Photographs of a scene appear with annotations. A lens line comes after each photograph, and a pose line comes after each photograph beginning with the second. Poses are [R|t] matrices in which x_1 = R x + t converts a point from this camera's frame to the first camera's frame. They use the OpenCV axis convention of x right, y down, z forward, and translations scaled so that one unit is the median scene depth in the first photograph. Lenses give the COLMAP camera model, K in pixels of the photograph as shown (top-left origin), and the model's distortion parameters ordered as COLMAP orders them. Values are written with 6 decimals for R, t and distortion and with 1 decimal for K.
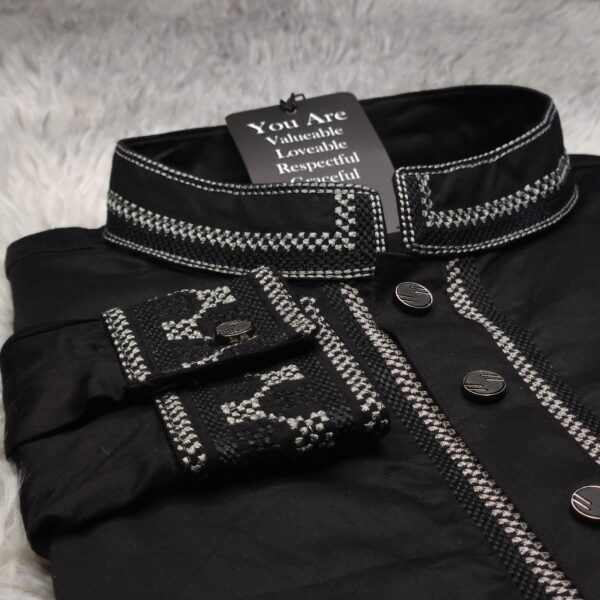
lens RADIAL K [[1602.8, 0, 322.1], [0, 1602.8, 300.3], [0, 0, 1]] dist [-1.383111, 24.830198]
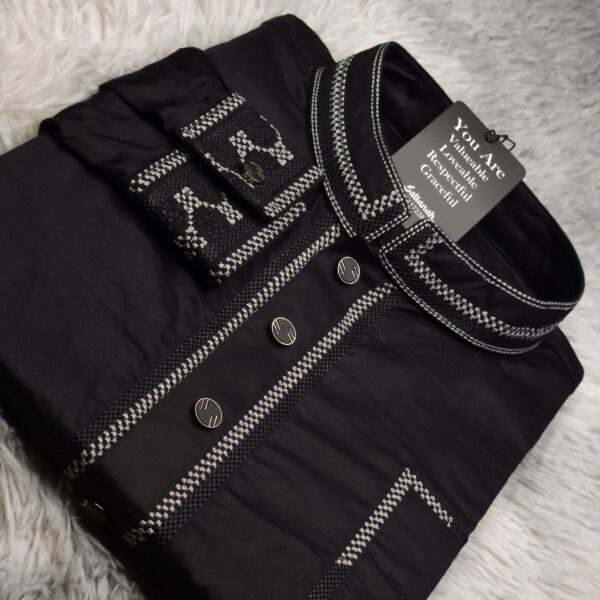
lens RADIAL K [[1602.8, 0, 322.1], [0, 1602.8, 300.3], [0, 0, 1]] dist [-1.383111, 24.830198]
pose [[0.473382, 0.870147, -0.136942, 0.260224], [-0.841608, 0.492680, 0.221274, -0.281155], [0.260009, 0.010504, 0.965549, -0.381706]]
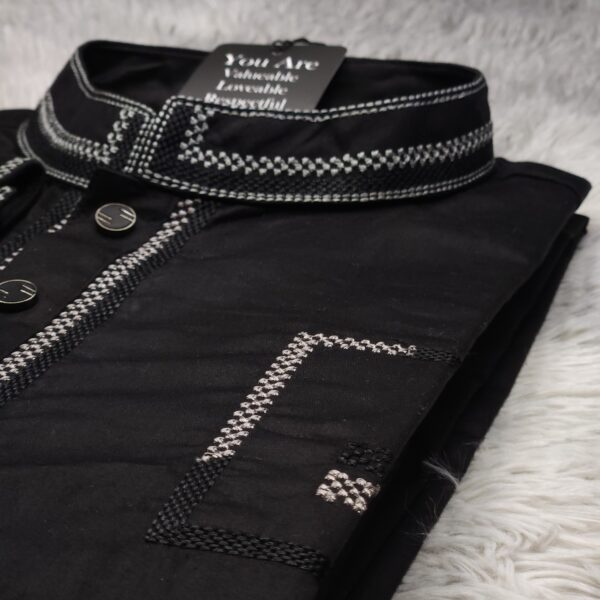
lens RADIAL K [[1602.8, 0, 322.1], [0, 1602.8, 300.3], [0, 0, 1]] dist [-1.383111, 24.830198]
pose [[0.834661, 0.269245, -0.480466, 0.625148], [-0.278206, 0.958996, 0.054109, -0.040696], [0.475334, 0.088506, 0.875342, 0.217947]]
